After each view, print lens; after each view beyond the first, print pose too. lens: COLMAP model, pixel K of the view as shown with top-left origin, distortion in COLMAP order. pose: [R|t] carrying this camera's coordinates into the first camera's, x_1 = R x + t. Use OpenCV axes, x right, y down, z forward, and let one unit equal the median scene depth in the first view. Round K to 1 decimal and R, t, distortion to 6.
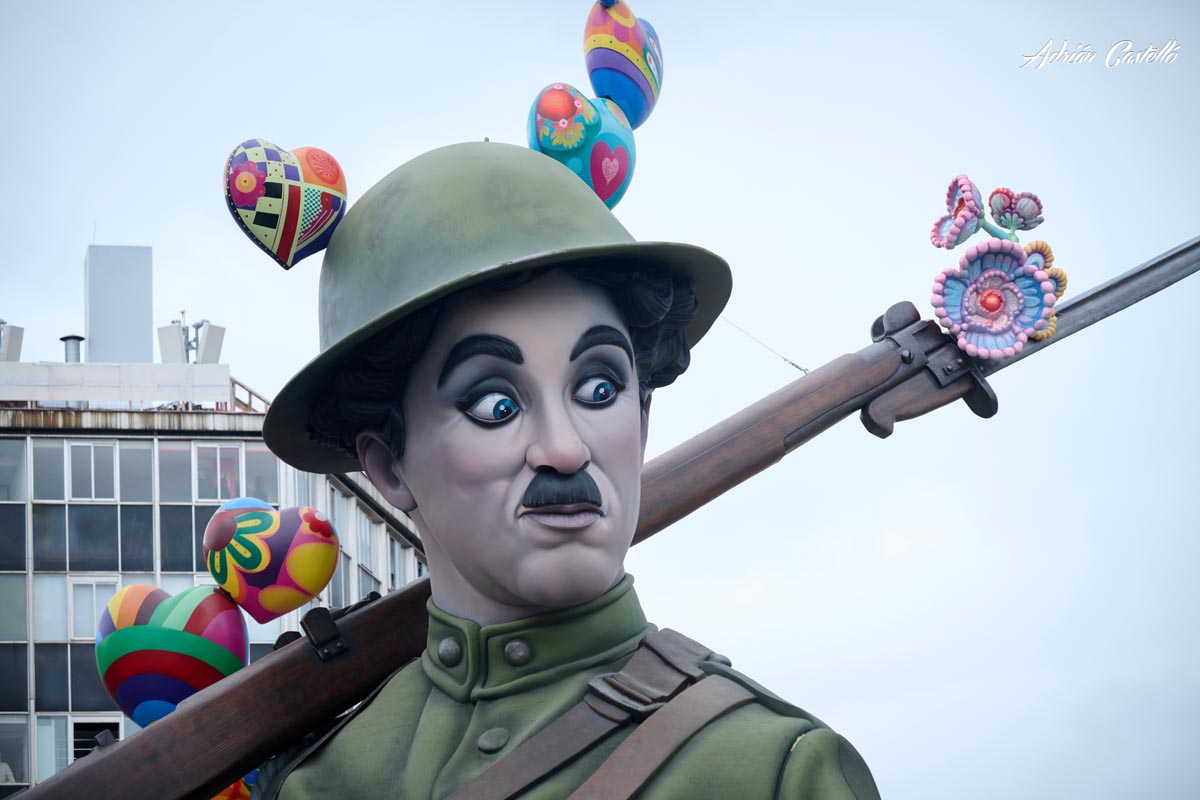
lens RADIAL K [[5091.8, 0, 600.7], [0, 5091.8, 402.4], [0, 0, 1]] dist [0.169128, 0.000000]
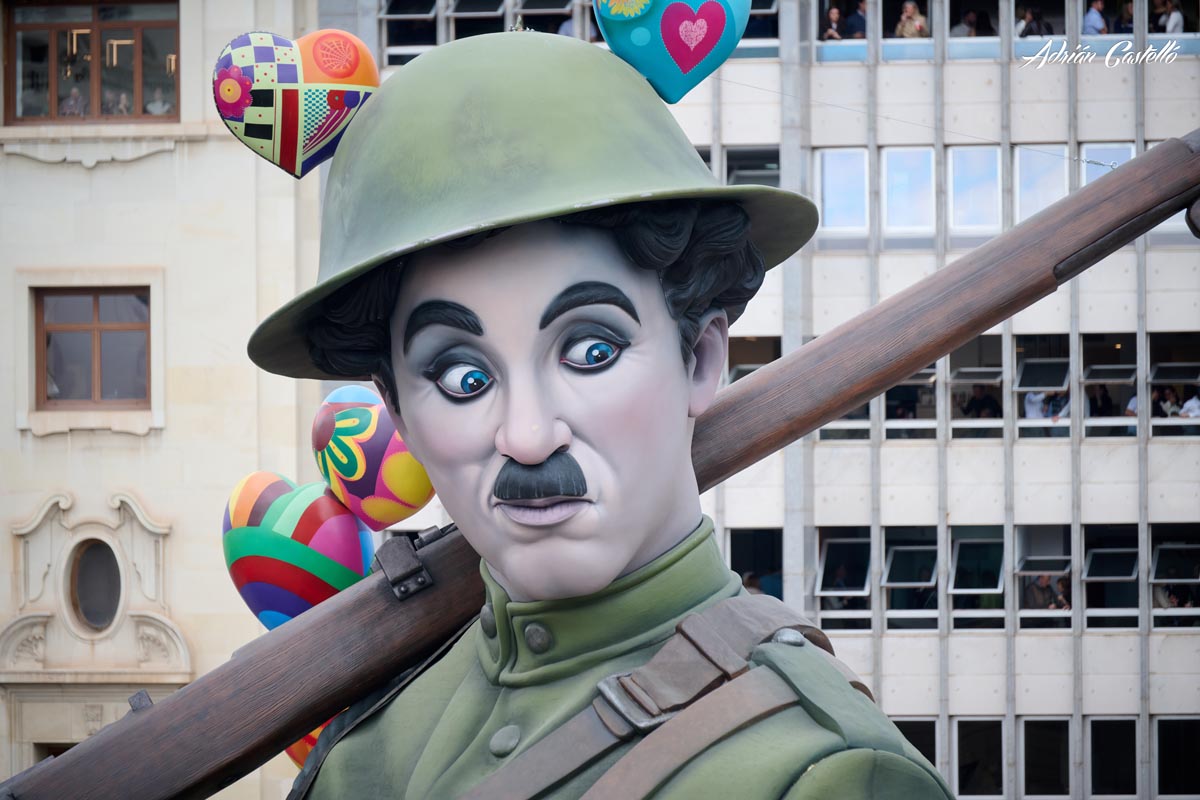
lens RADIAL K [[7307.4, 0, 600.0], [0, 7307.4, 400.8], [0, 0, 1]] dist [-0.247014, 0.000000]
pose [[0.920059, 0.028557, -0.390737, 0.476137], [0.065322, 0.972198, 0.224866, -0.267819], [0.386295, -0.232414, 0.892614, -0.094702]]
